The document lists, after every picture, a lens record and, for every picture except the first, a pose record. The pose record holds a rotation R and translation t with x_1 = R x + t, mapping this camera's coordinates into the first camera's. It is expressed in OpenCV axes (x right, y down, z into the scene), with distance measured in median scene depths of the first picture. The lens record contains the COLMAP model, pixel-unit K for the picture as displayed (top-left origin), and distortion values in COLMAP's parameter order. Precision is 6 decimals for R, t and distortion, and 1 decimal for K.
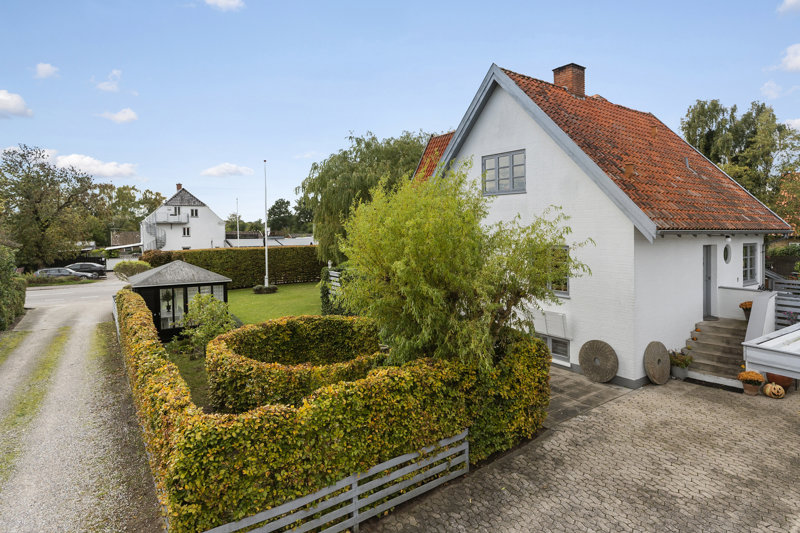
lens RADIAL K [[459.2, 0, 400.2], [0, 459.2, 236.5], [0, 0, 1]] dist [0.002247, 0.001598]
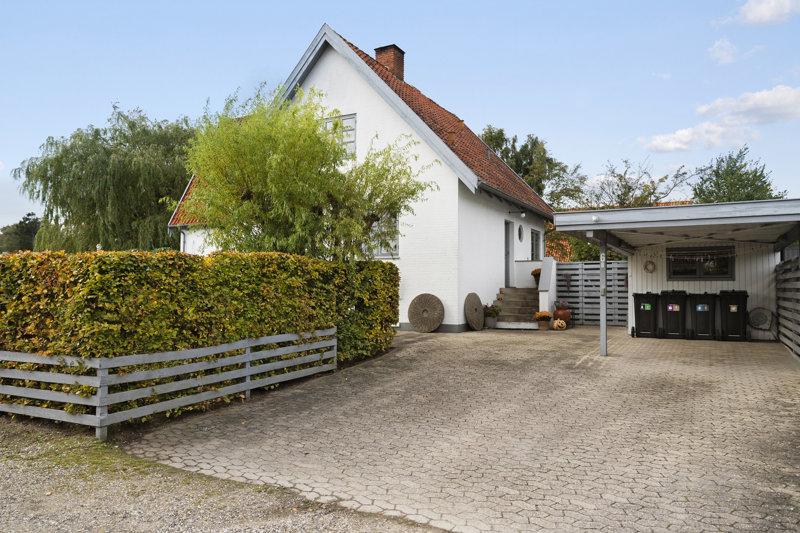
lens RADIAL K [[563.4, 0, 400.0], [0, 563.4, 266.5], [0, 0, 1]] dist [-0.003999, 0.092216]
pose [[0.904923, 0.020905, 0.425062, -0.179968], [-0.003602, 0.999133, -0.041469, 0.222521], [-0.425561, 0.035995, 0.904214, -0.151098]]
